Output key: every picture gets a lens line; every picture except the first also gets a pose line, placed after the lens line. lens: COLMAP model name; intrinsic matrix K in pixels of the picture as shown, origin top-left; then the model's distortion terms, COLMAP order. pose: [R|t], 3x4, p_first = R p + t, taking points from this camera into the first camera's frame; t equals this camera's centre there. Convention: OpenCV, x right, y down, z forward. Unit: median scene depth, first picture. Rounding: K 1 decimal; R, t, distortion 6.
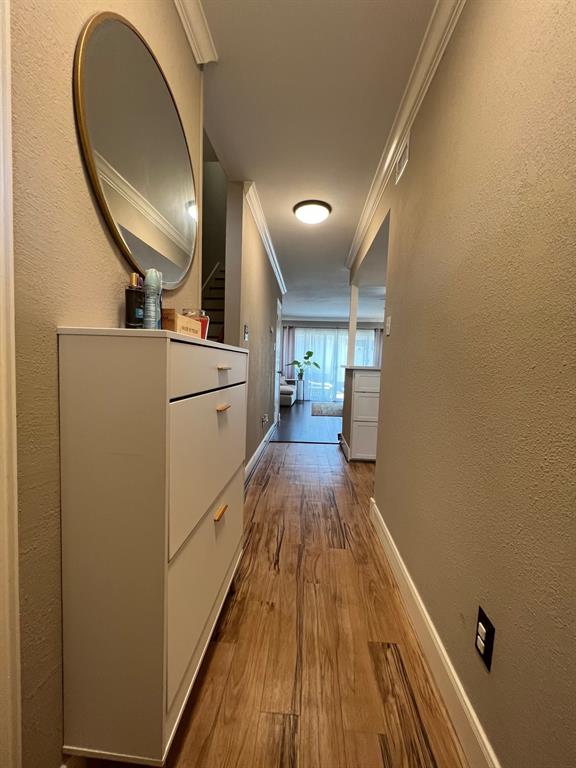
lens RADIAL K [[306.6, 0, 287.1], [0, 306.6, 387.1], [0, 0, 1]] dist [-0.003222, 0.000569]
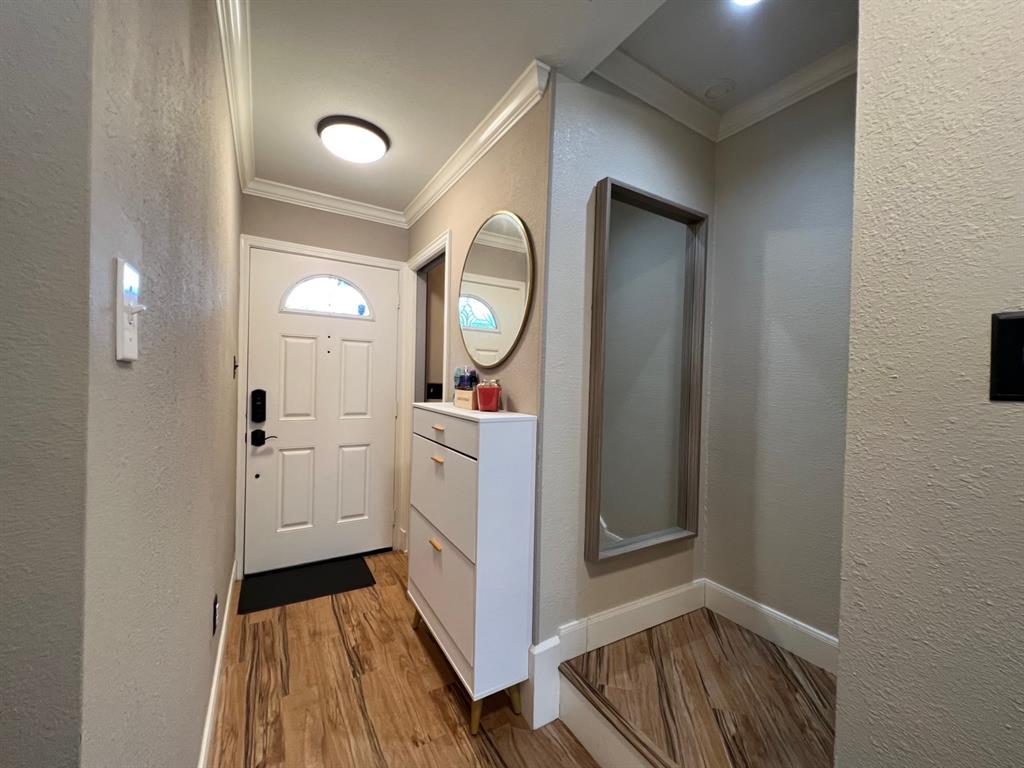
lens RADIAL K [[408.8, 0, 510.0], [0, 408.8, 385.8], [0, 0, 1]] dist [-0.003222, 0.000569]
pose [[-0.818102, -0.048876, -0.572992, 0.451217], [-0.098060, 0.993646, 0.055251, -0.306532], [0.566650, 0.101389, -0.817697, 2.170827]]
